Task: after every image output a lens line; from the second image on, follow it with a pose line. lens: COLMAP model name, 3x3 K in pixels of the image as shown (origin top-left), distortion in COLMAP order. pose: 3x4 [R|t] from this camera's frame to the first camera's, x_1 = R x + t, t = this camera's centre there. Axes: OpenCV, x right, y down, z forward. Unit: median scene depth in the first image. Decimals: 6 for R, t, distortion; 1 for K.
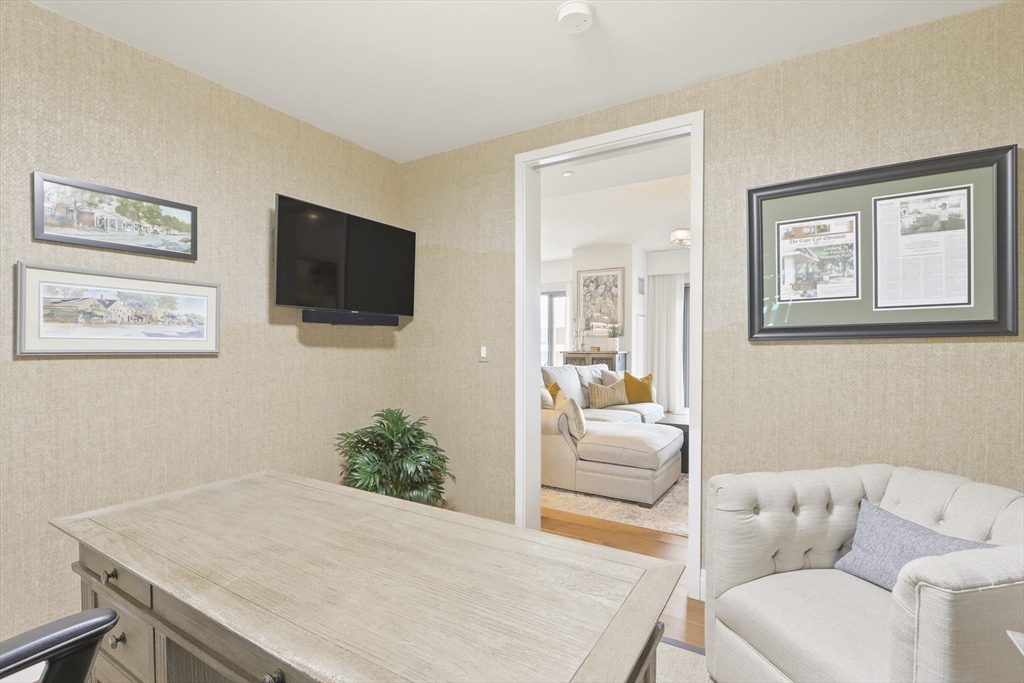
lens RADIAL K [[477.2, 0, 512.0], [0, 477.2, 341.5], [0, 0, 1]] dist [-0.013588, -0.000143]
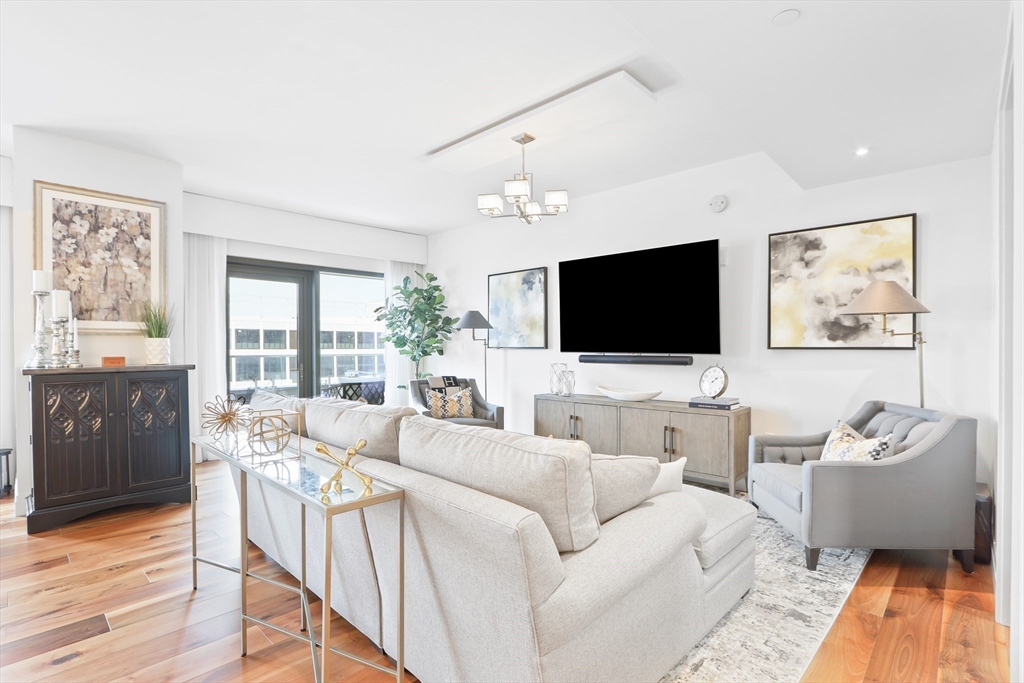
lens RADIAL K [[477.2, 0, 512.0], [0, 477.2, 341.5], [0, 0, 1]] dist [-0.013588, -0.000143]
pose [[0.211907, 0.000160, 0.977290, -0.190936], [-0.002696, 0.999996, 0.000421, -0.004304], [-0.977286, -0.002724, 0.211907, 0.502174]]
